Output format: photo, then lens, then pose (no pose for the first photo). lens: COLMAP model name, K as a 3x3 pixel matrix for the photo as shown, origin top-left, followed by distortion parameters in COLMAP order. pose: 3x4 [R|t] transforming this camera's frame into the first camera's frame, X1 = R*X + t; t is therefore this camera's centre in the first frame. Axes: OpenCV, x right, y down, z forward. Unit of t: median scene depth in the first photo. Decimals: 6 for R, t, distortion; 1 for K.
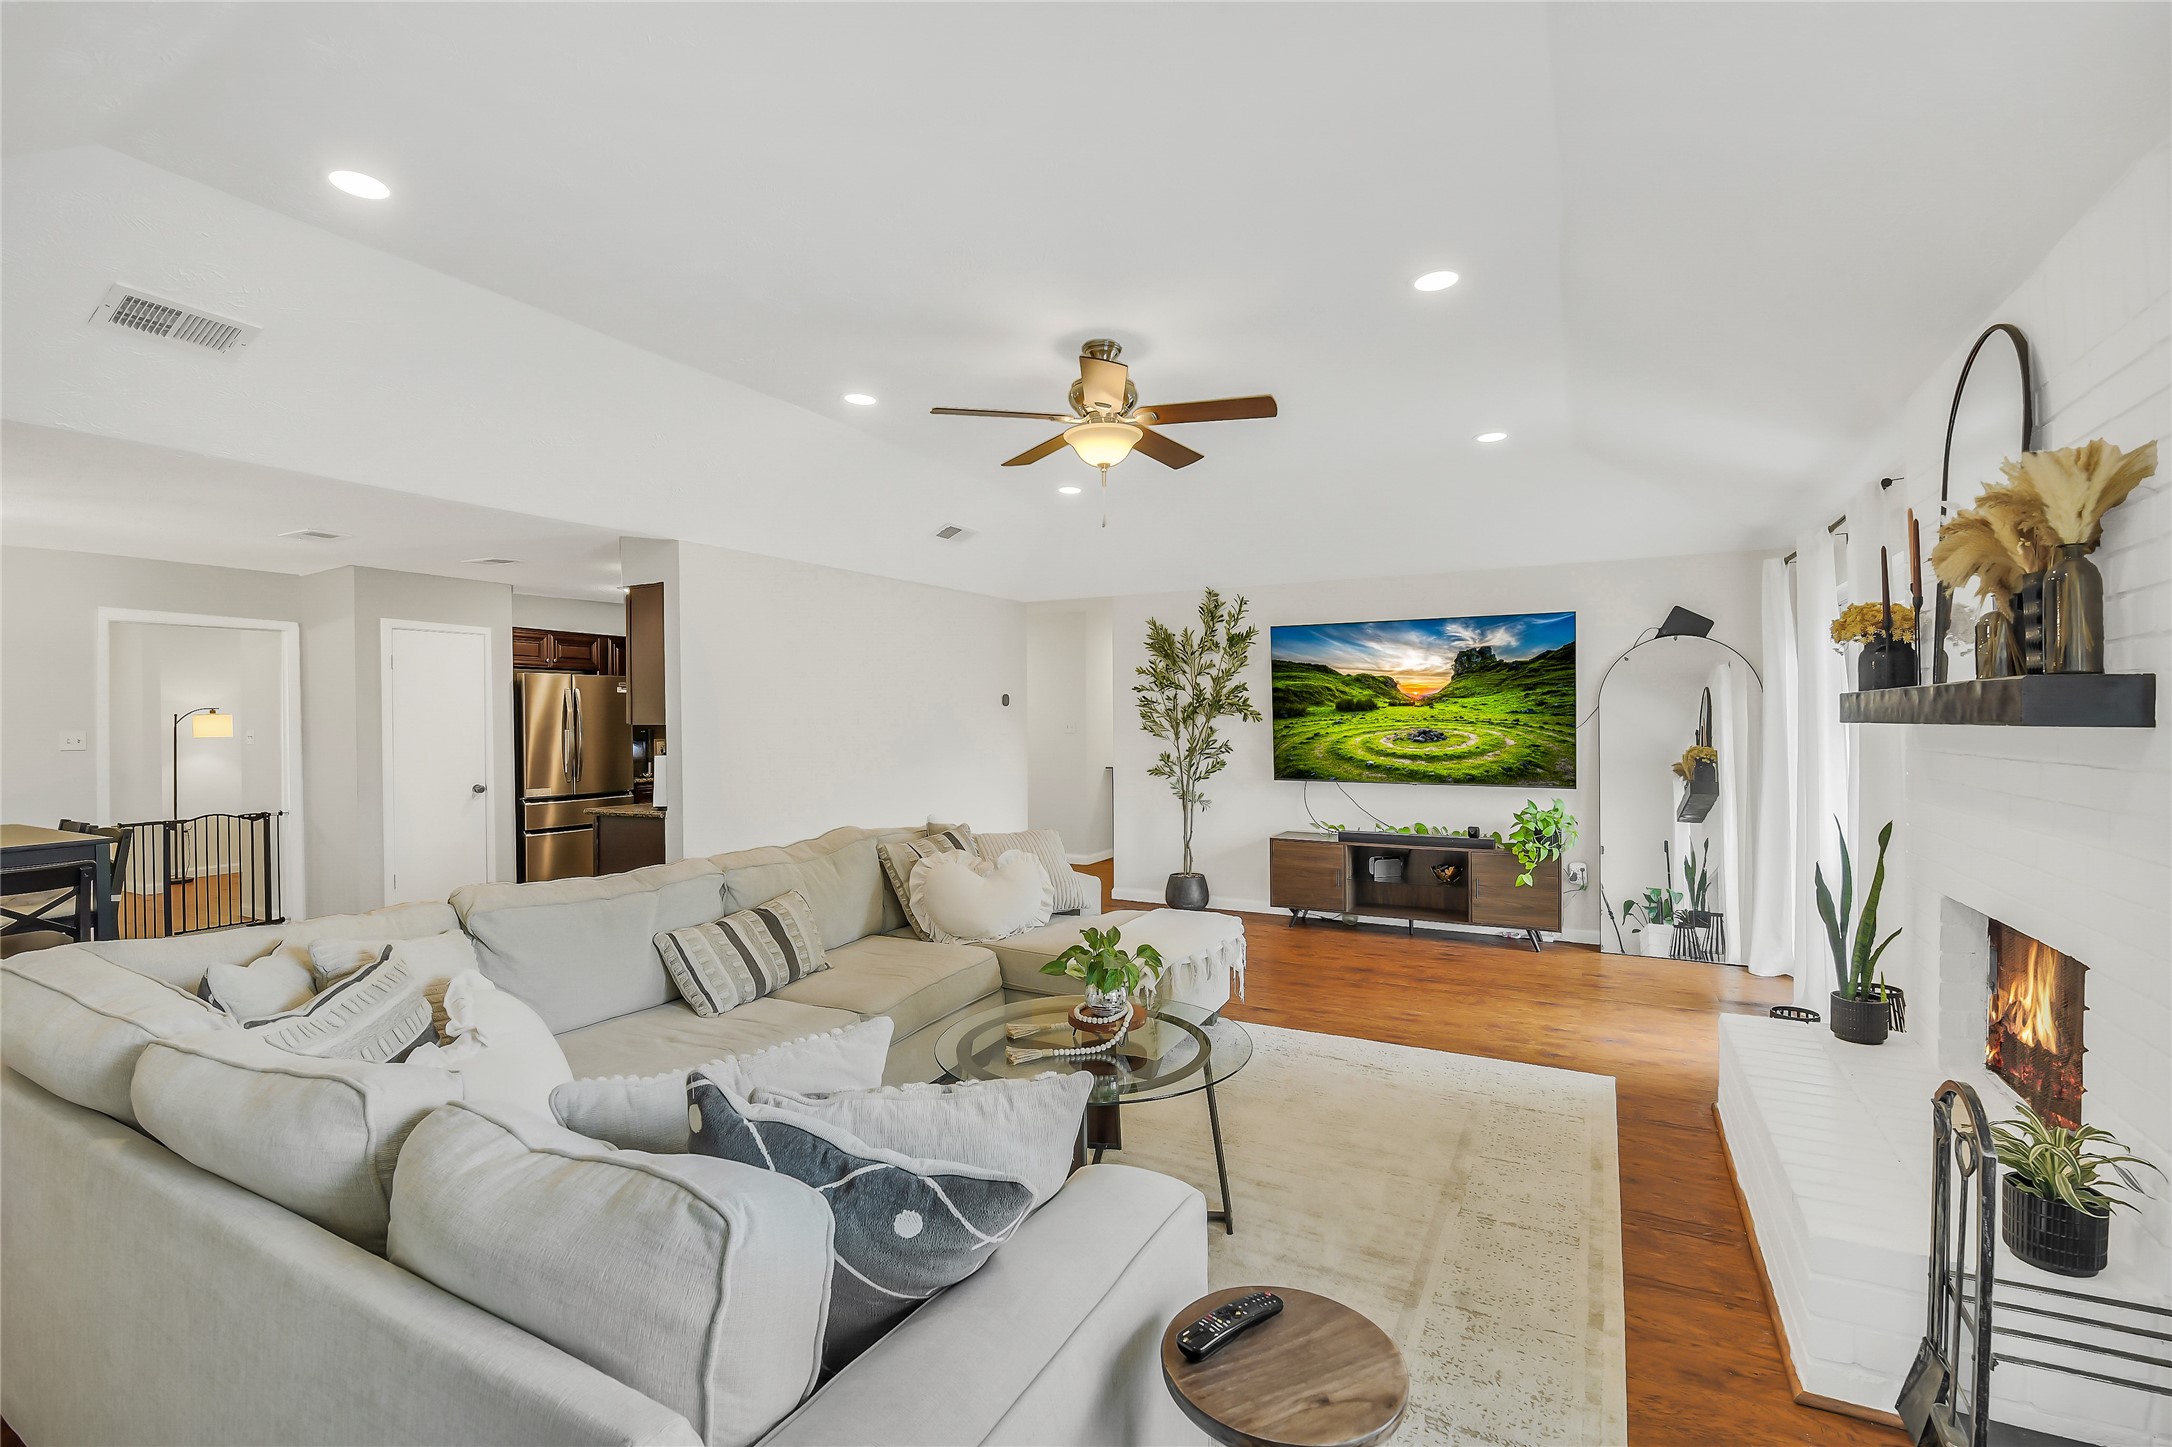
lens RADIAL K [[924.7, 0, 1086.0], [0, 924.7, 723.5], [0, 0, 1]] dist [-0.032068, -0.000421]
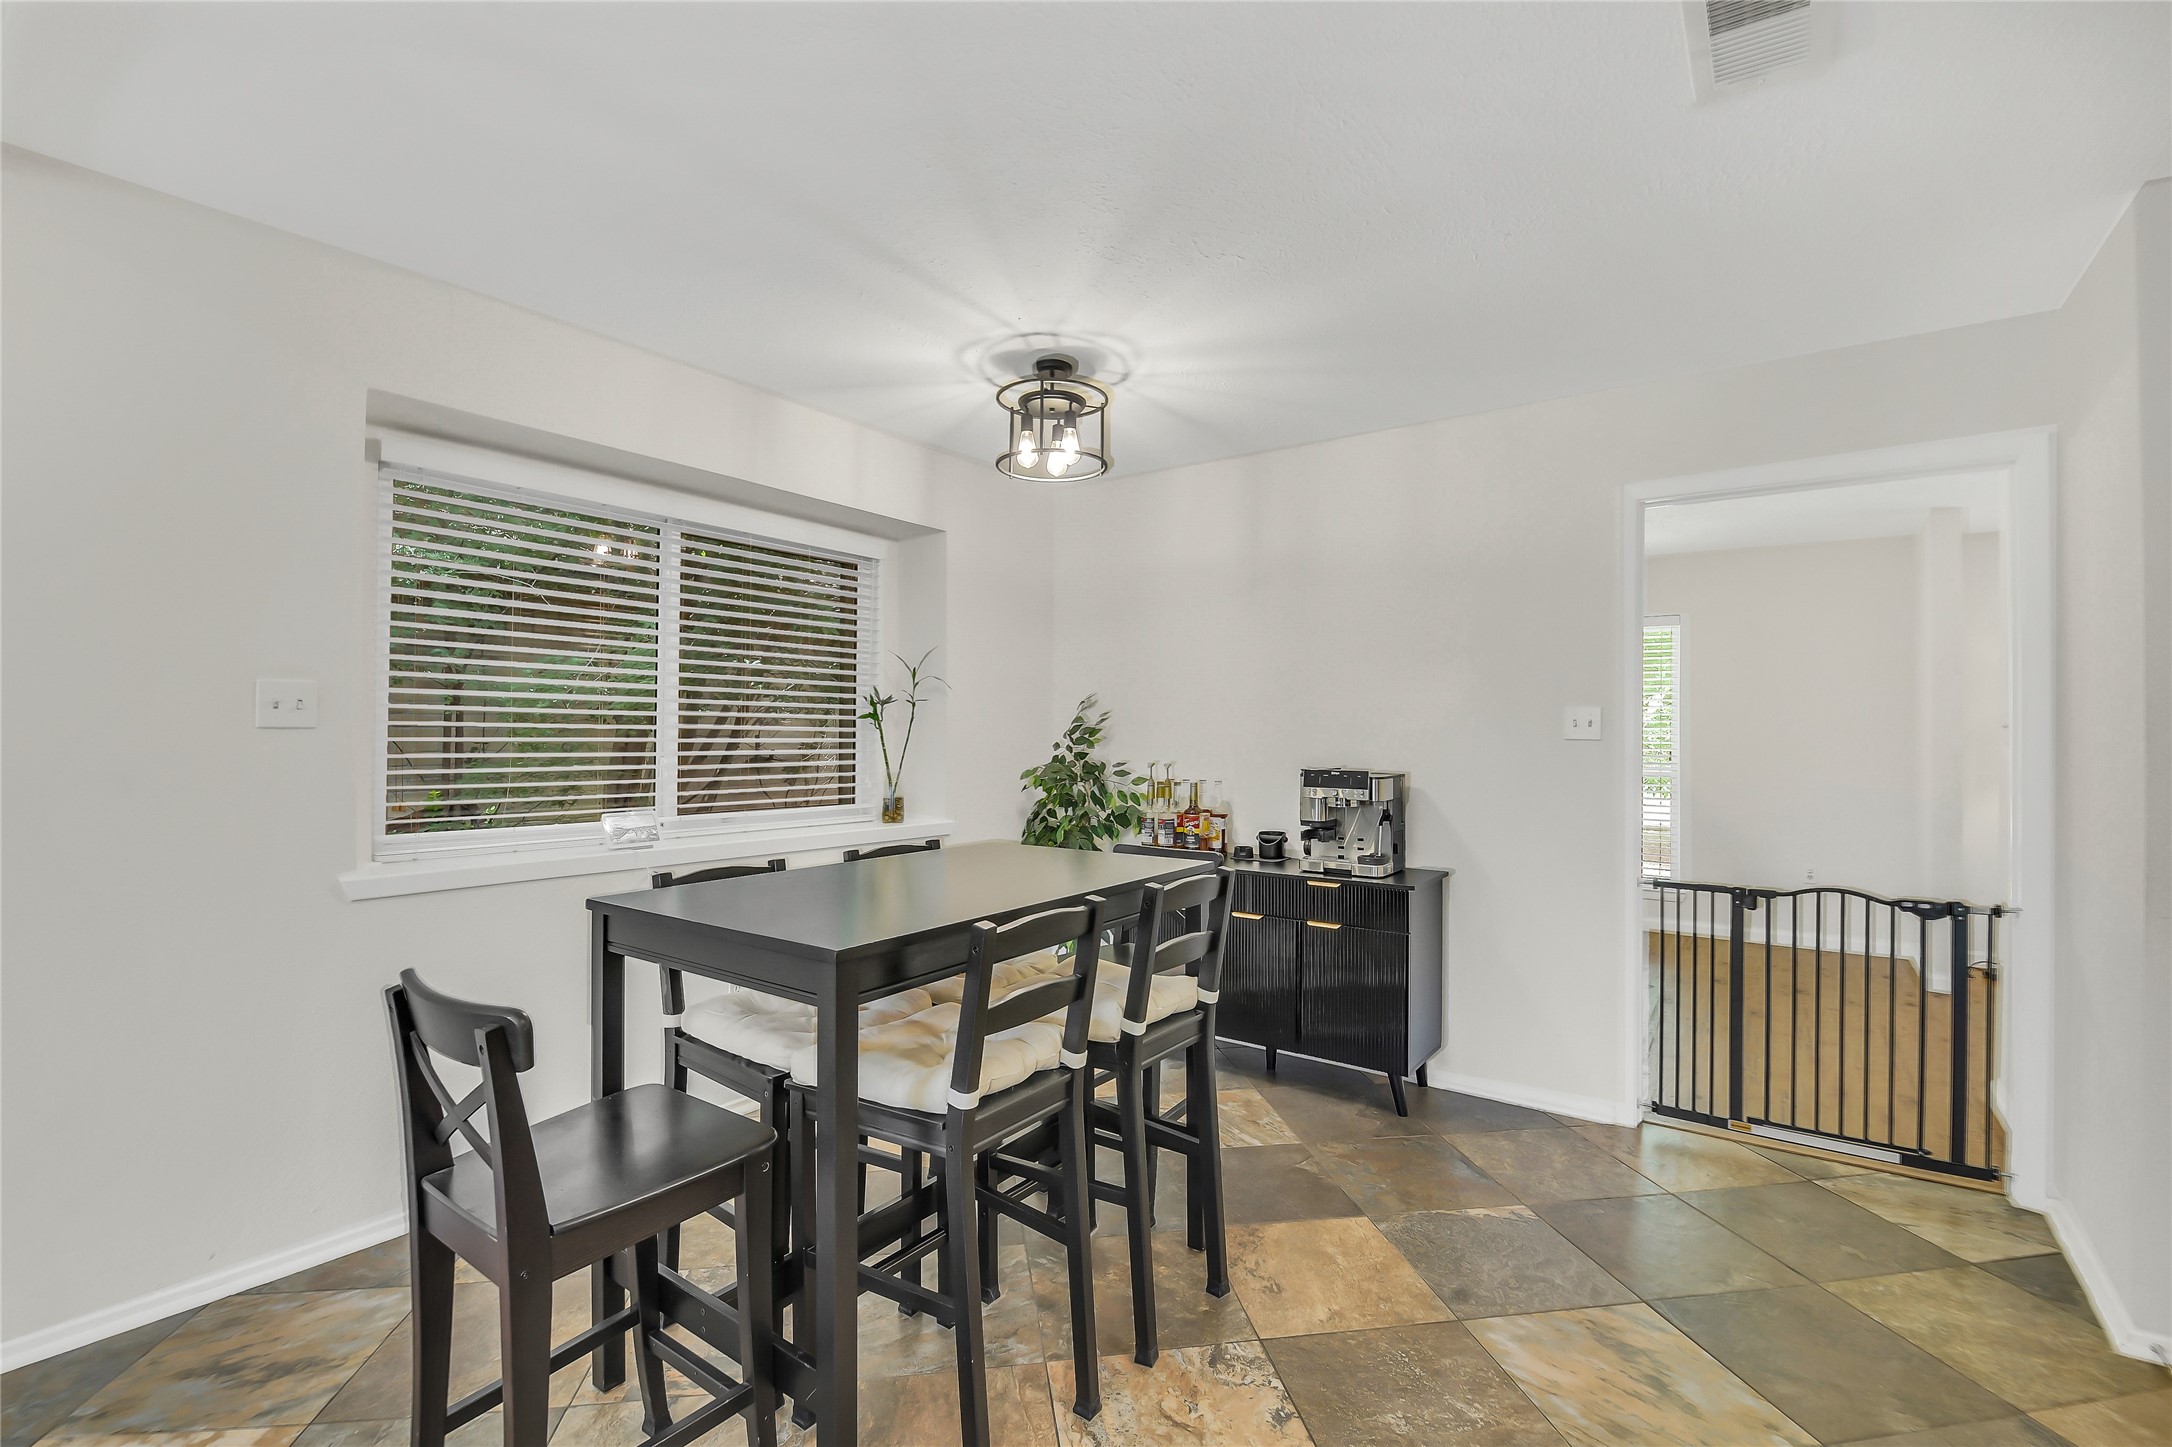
lens RADIAL K [[924.7, 0, 1086.0], [0, 924.7, 723.5], [0, 0, 1]] dist [-0.032068, -0.000421]
pose [[-0.176131, -0.000712, -0.984366, -0.392549], [-0.010543, 0.999944, 0.001163, 0.017421], [0.984310, 0.010583, -0.176129, 0.612894]]
